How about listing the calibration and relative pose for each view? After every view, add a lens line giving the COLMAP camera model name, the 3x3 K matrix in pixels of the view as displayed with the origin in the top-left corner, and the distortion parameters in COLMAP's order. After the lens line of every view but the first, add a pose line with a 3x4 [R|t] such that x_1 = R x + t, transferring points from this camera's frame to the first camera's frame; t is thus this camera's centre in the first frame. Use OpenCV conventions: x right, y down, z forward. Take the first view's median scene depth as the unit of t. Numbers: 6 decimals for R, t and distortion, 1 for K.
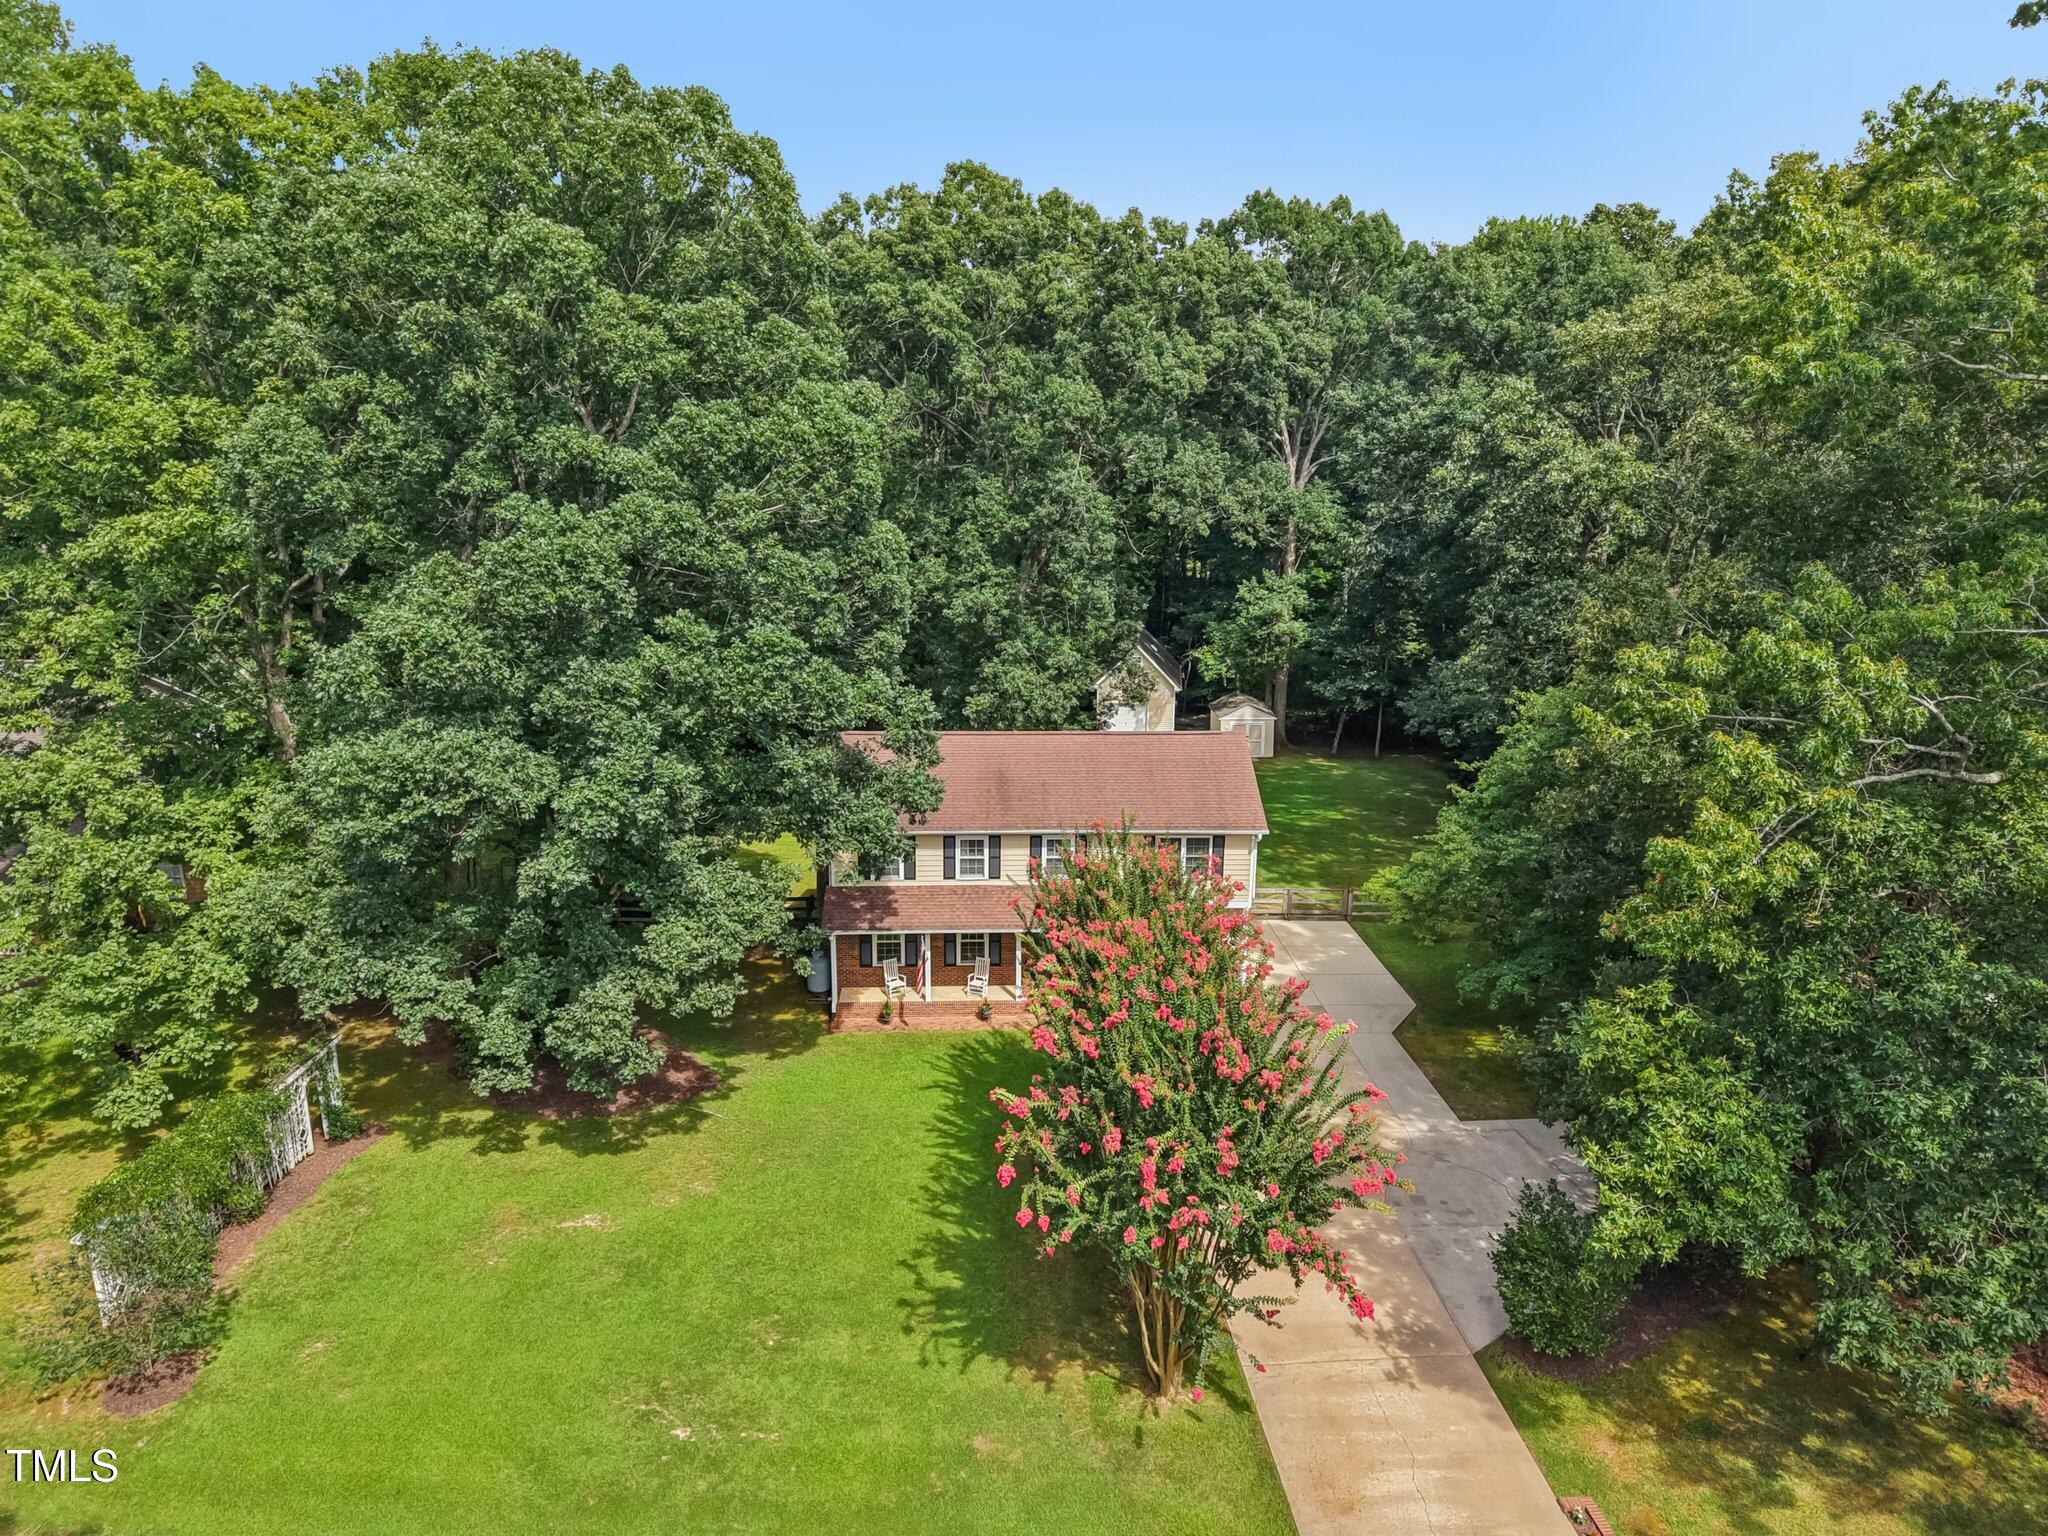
lens RADIAL K [[1371.0, 0, 1021.9], [0, 1371.0, 774.0], [0, 0, 1]] dist [0.009969, -0.010509]
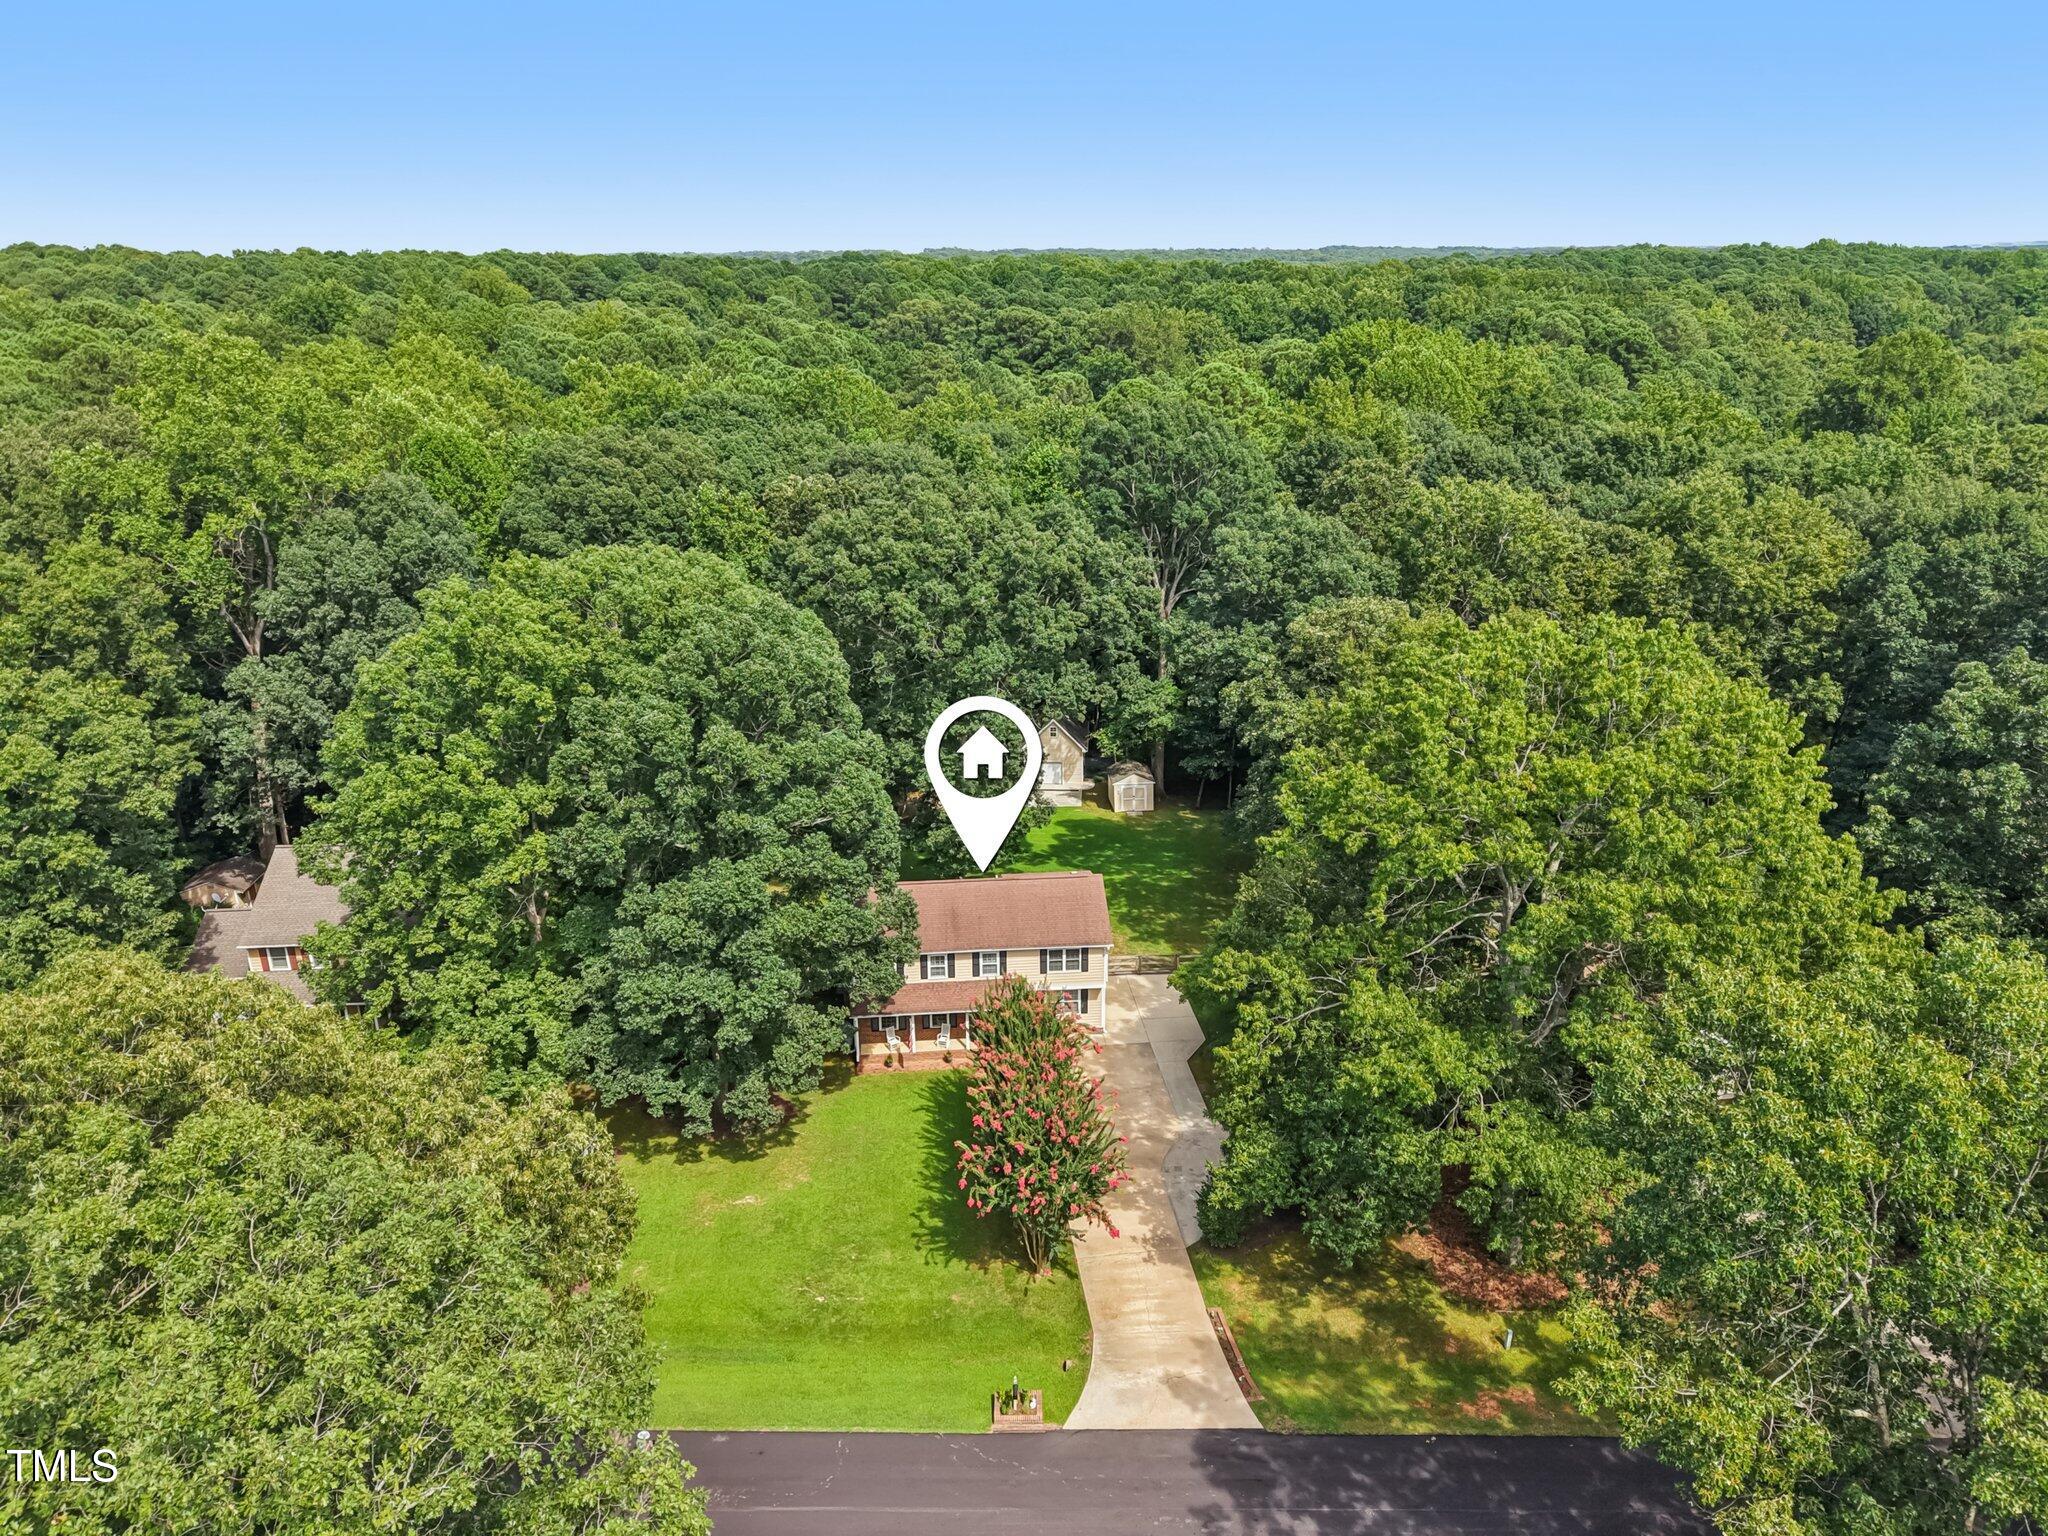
lens RADIAL K [[1371.0, 0, 1032.3], [0, 1371.0, 762.4], [0, 0, 1]] dist [0.009969, -0.010509]
pose [[0.998599, -0.030111, 0.043515, 0.020430], [0.027286, 0.997570, 0.064111, -0.431648], [-0.045340, -0.062834, 0.996994, -0.975234]]
